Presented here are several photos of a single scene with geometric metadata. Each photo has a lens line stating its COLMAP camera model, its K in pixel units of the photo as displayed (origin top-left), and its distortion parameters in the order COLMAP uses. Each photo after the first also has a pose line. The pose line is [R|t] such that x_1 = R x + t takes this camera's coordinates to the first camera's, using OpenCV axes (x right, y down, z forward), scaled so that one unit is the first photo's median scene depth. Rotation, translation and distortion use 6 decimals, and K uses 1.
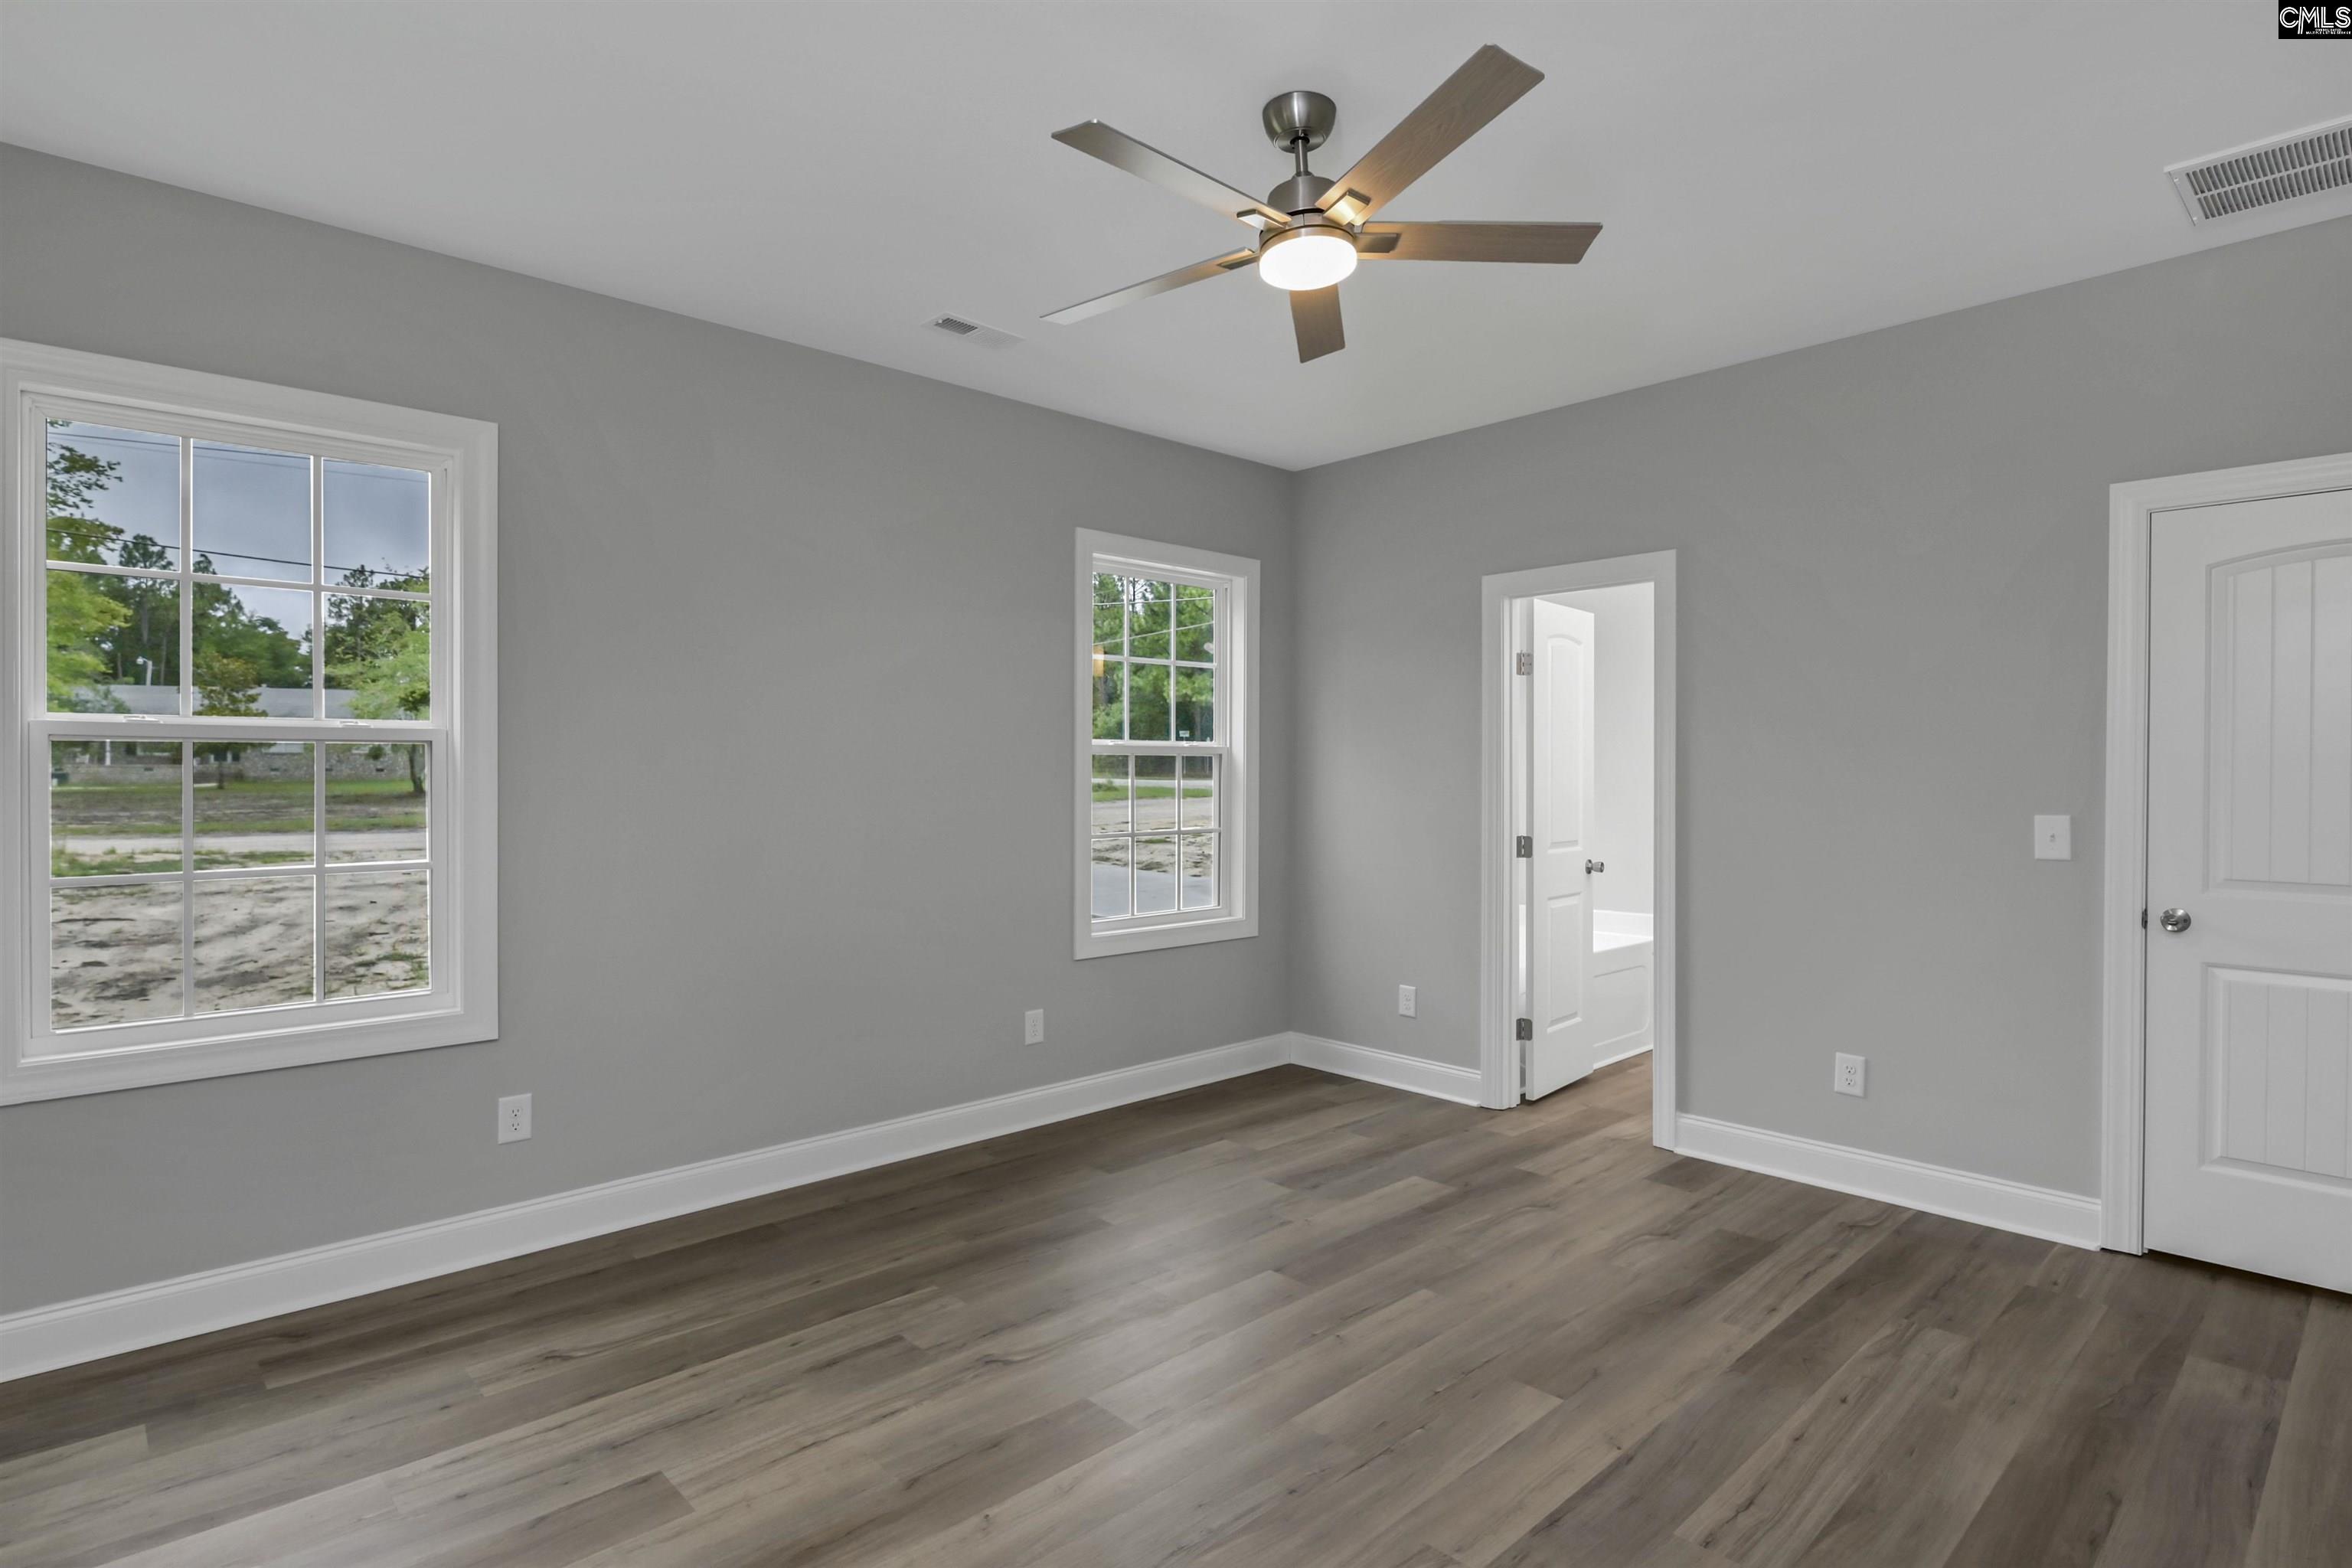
lens RADIAL K [[1183.7, 0, 1166.4], [0, 1183.7, 785.9], [0, 0, 1]] dist [0.001507, 0.000170]
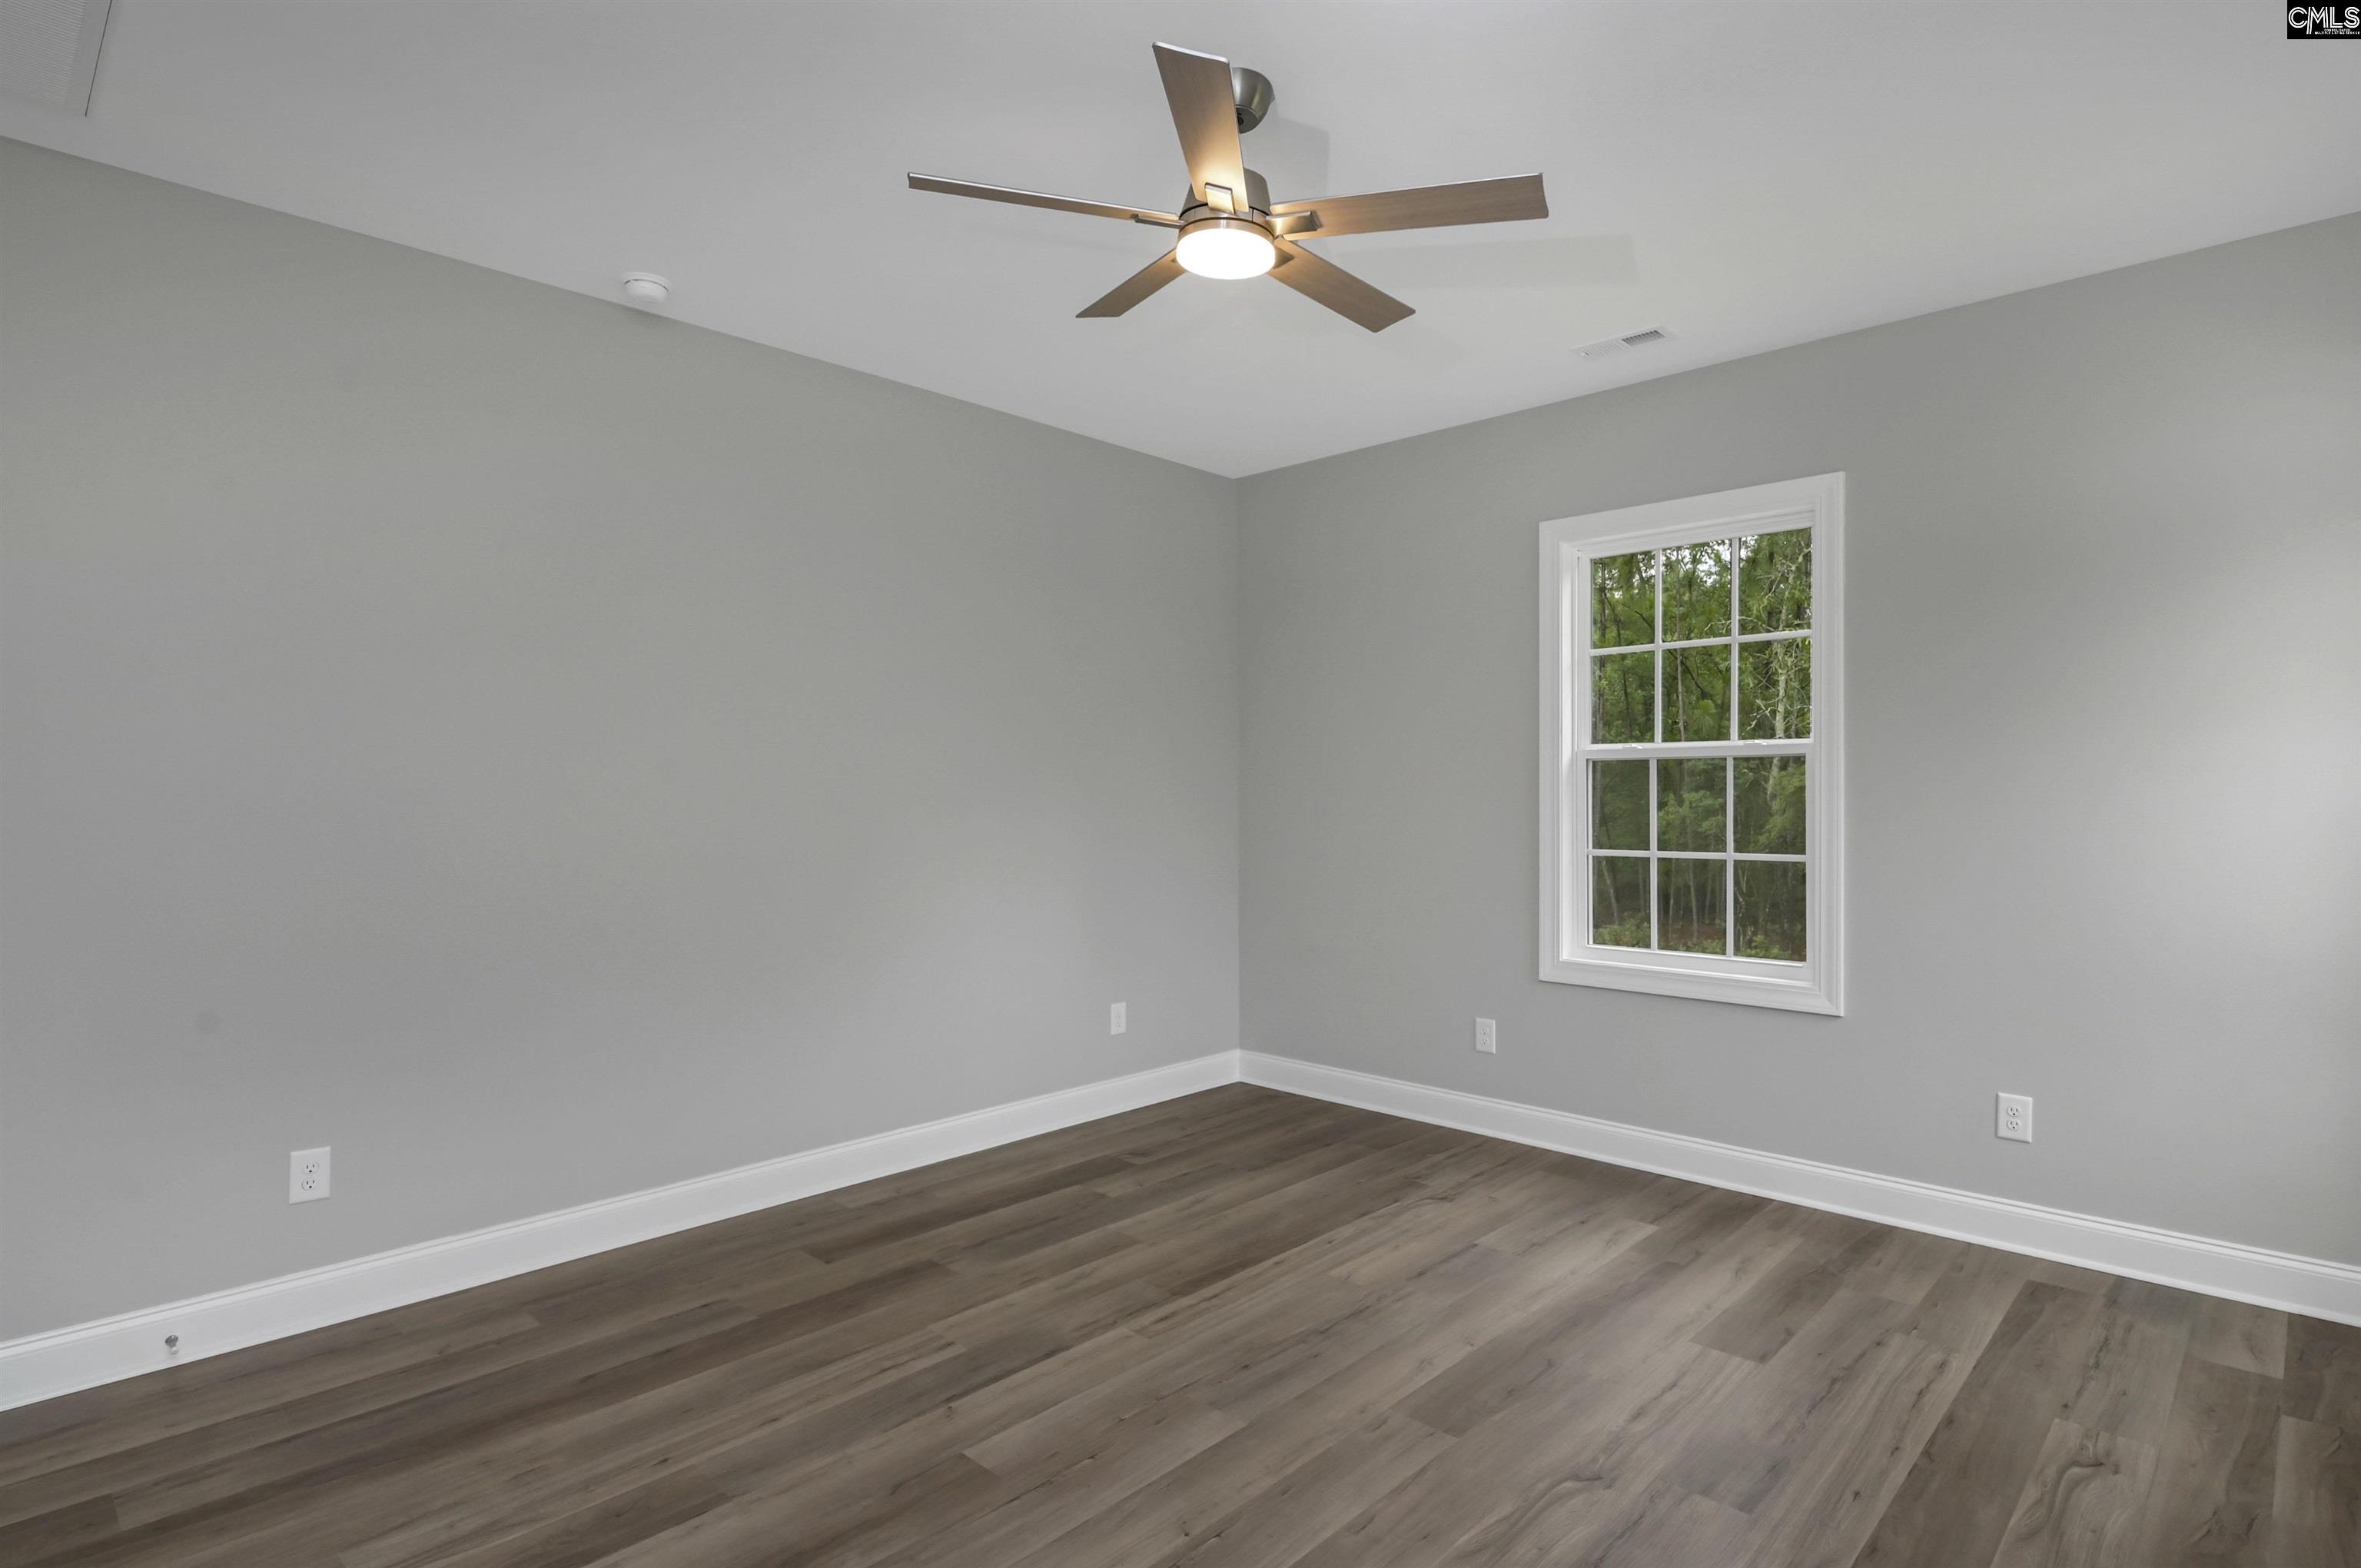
lens RADIAL K [[1188.3, 0, 1170.8], [0, 1188.3, 786.0], [0, 0, 1]] dist [0.001507, 0.000170]
pose [[-0.998842, 0.004258, -0.047914, 0.220174], [0.003819, 0.999950, 0.009262, -0.026584], [0.047951, 0.009068, -0.998809, 2.042234]]
